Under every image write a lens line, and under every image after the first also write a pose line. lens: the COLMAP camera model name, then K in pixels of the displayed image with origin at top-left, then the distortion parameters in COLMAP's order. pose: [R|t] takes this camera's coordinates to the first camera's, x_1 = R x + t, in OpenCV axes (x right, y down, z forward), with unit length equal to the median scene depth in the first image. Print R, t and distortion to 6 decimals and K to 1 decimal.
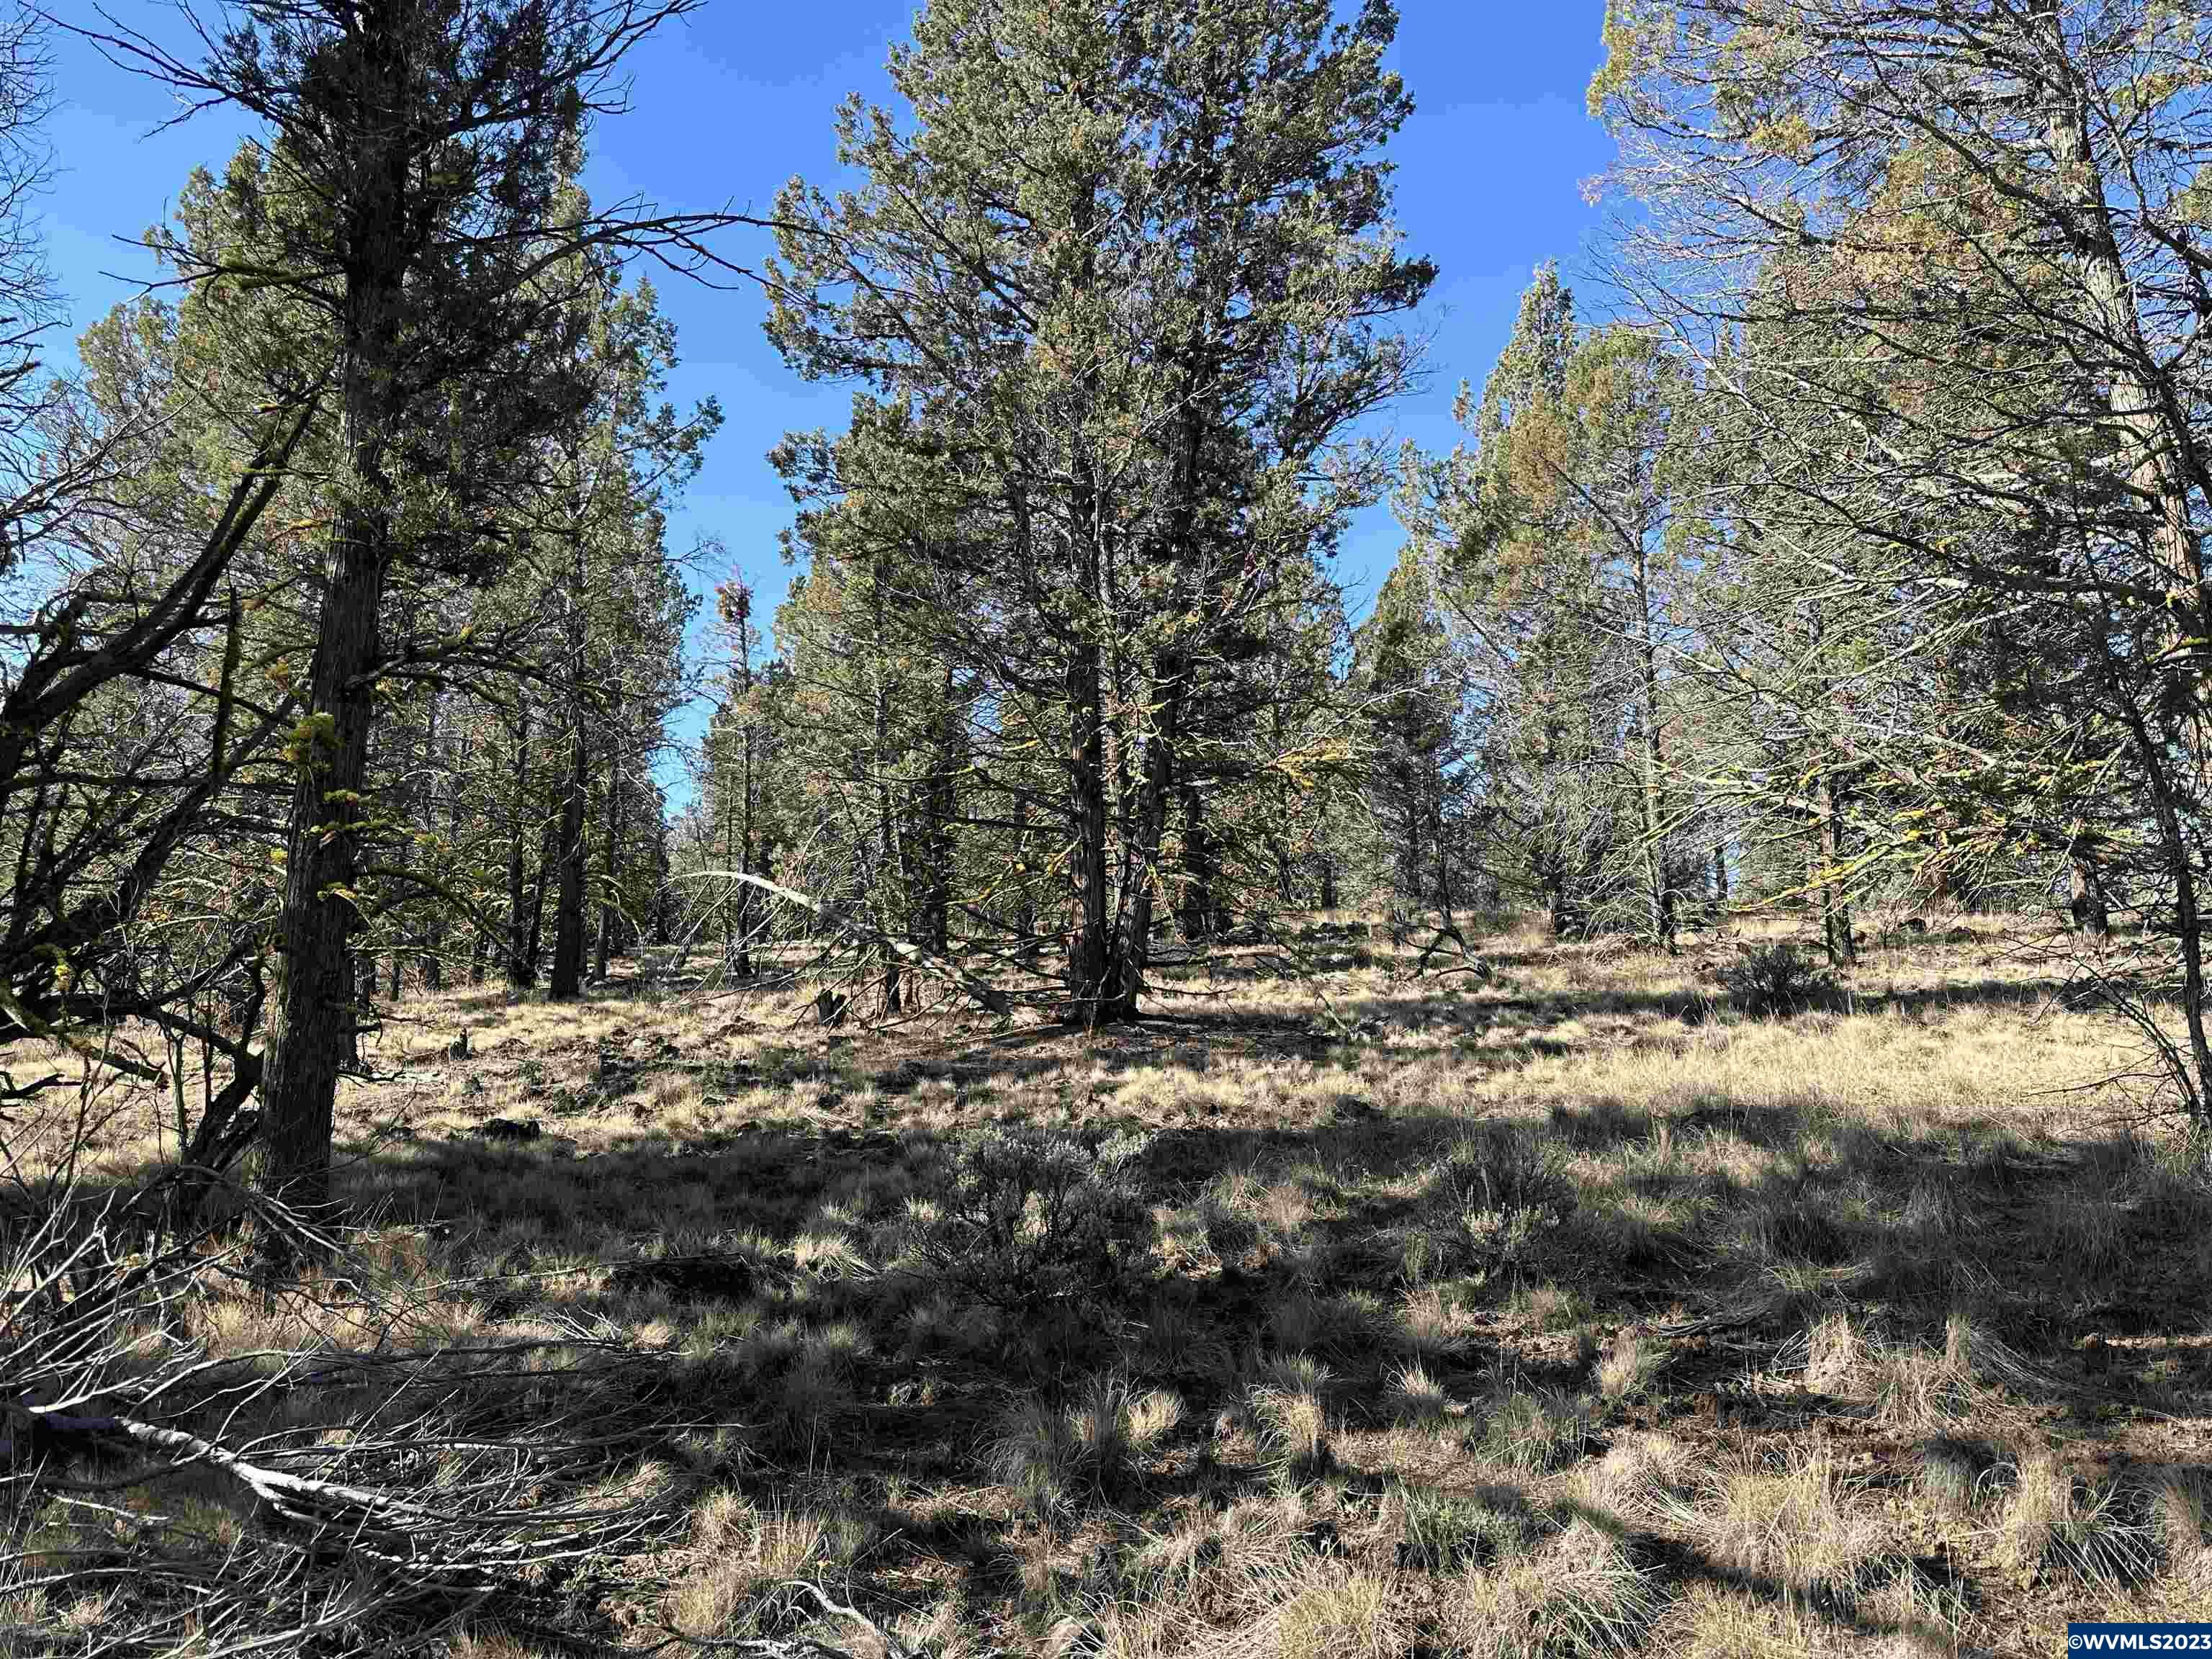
lens RADIAL K [[1554.4, 0, 1116.6], [0, 1554.4, 844.9], [0, 0, 1]] dist [0.136003, -0.161005]
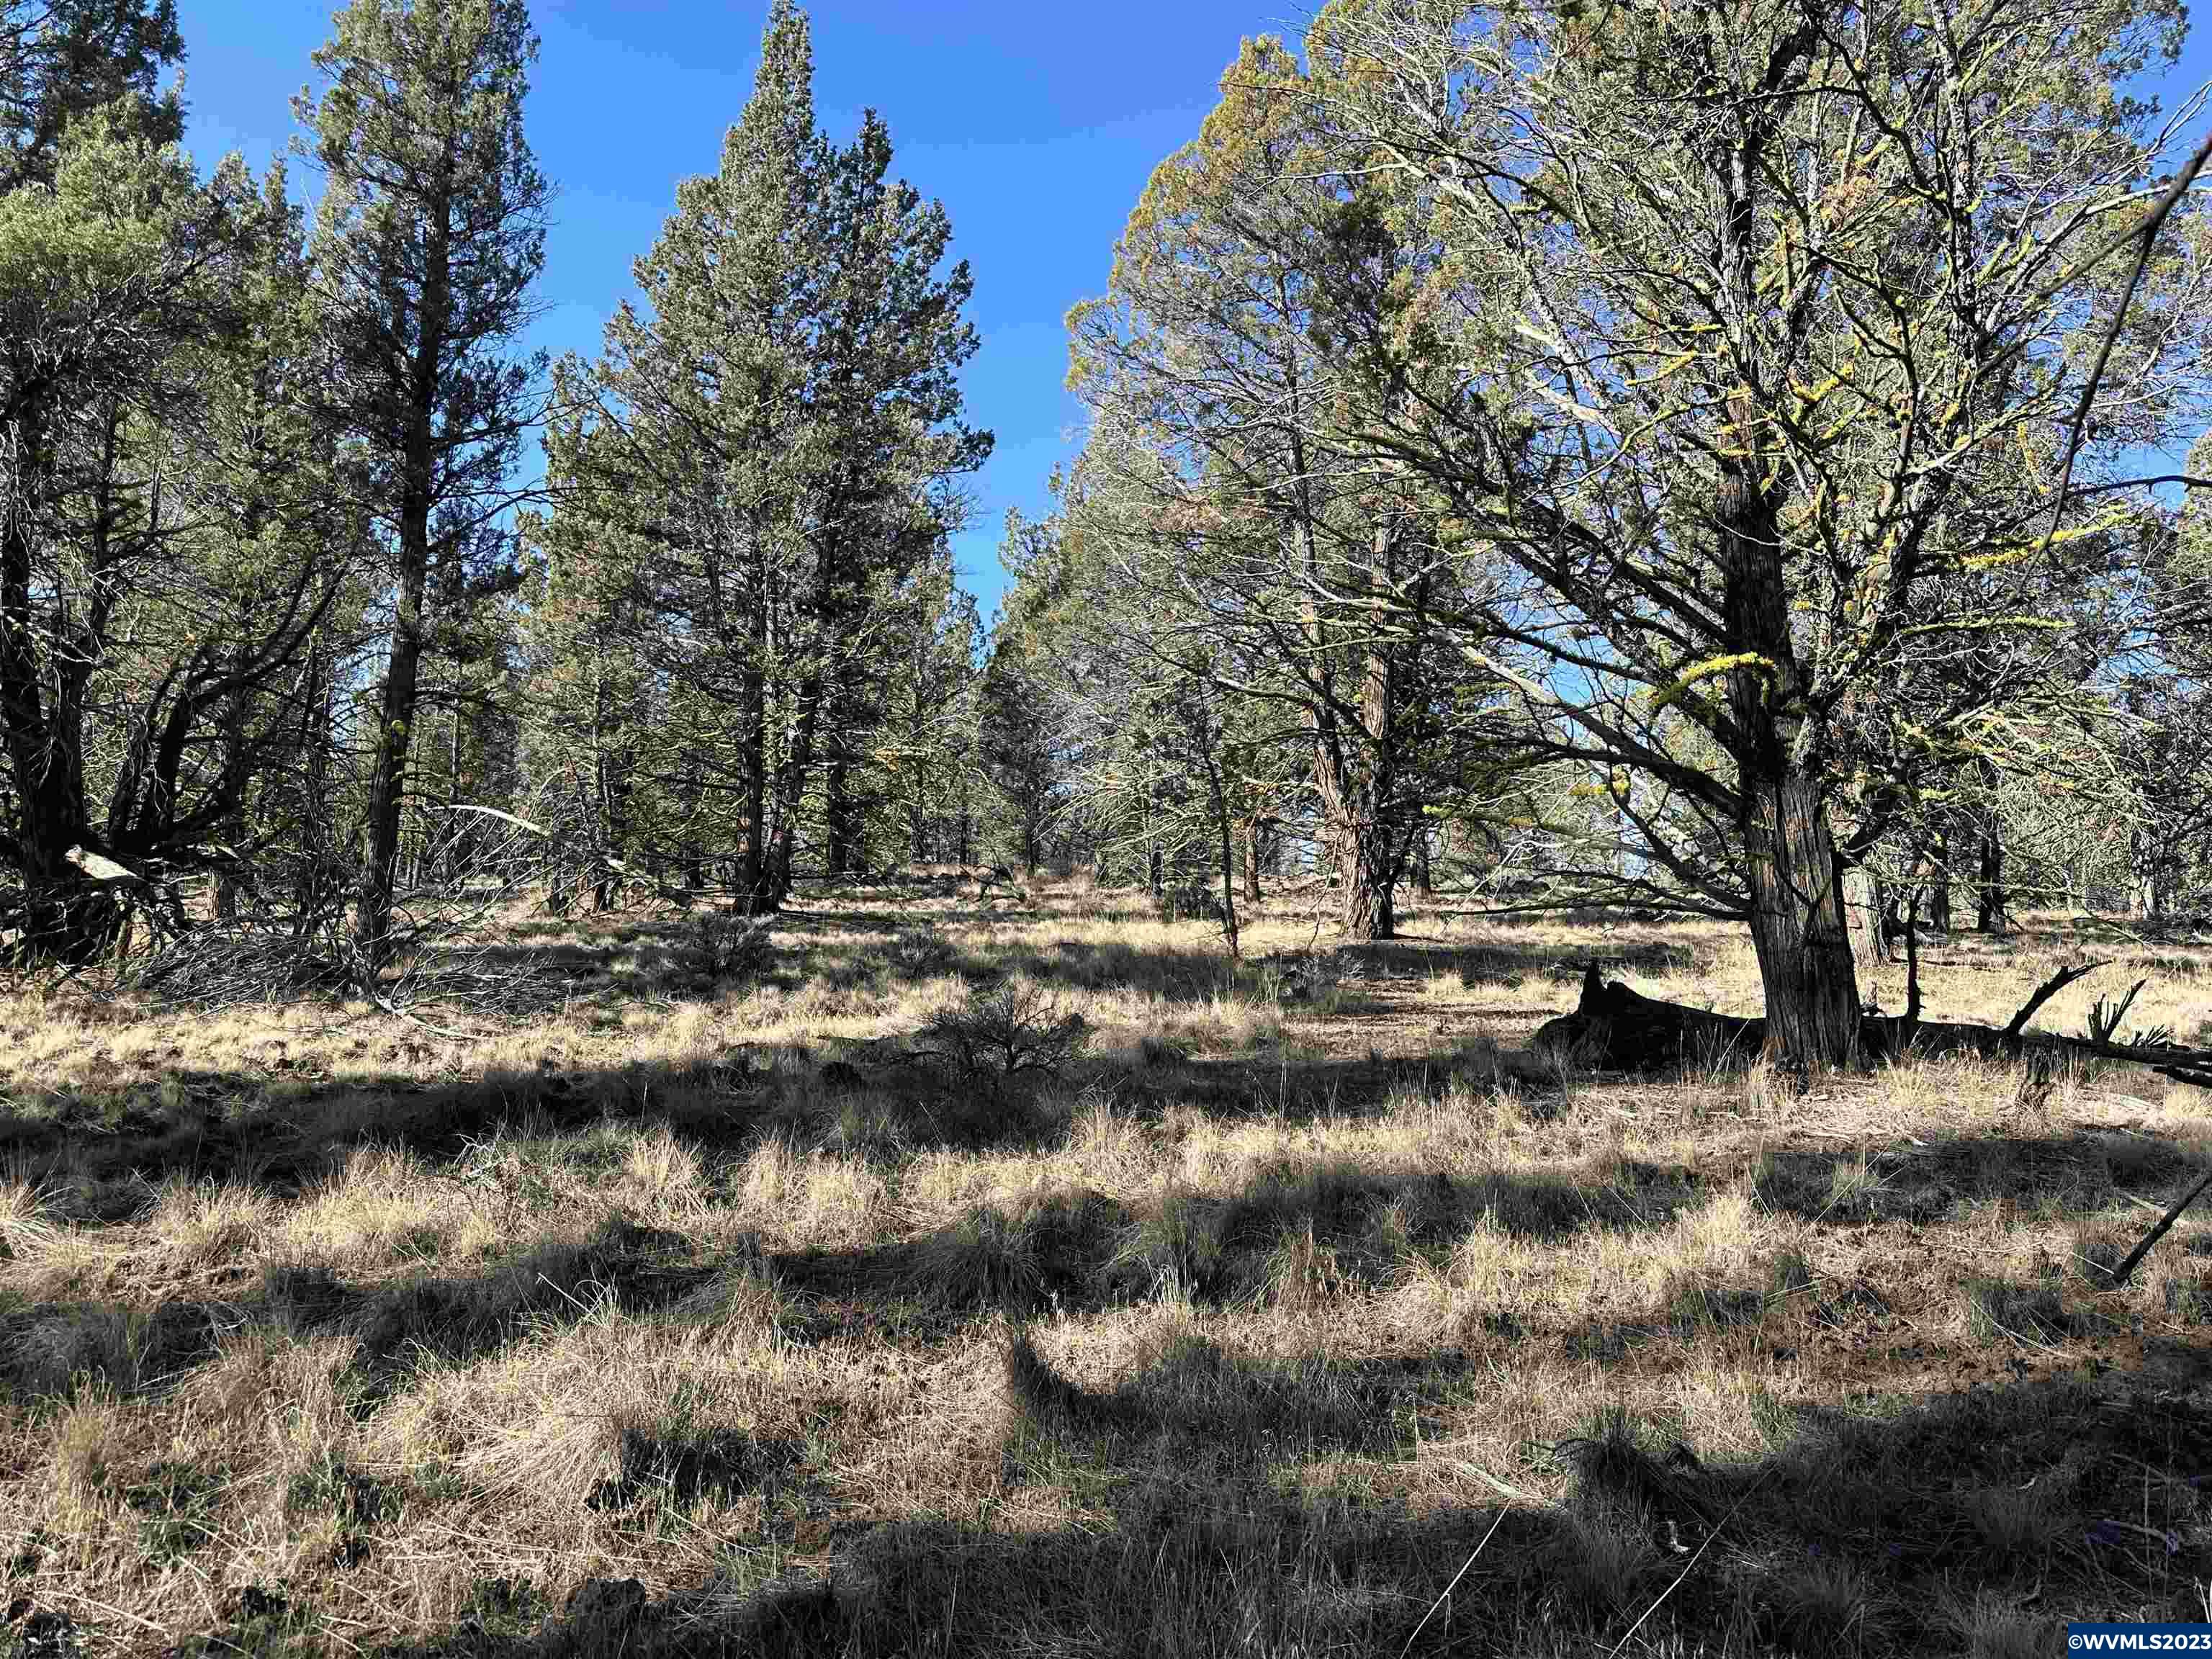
lens RADIAL K [[1554.4, 0, 1116.6], [0, 1554.4, 844.9], [0, 0, 1]] dist [0.136003, -0.161005]
pose [[0.976014, 0.042821, 0.213455, 0.005356], [-0.047225, 0.998763, 0.015572, 0.003809], [-0.212524, -0.025279, 0.976829, -0.576342]]
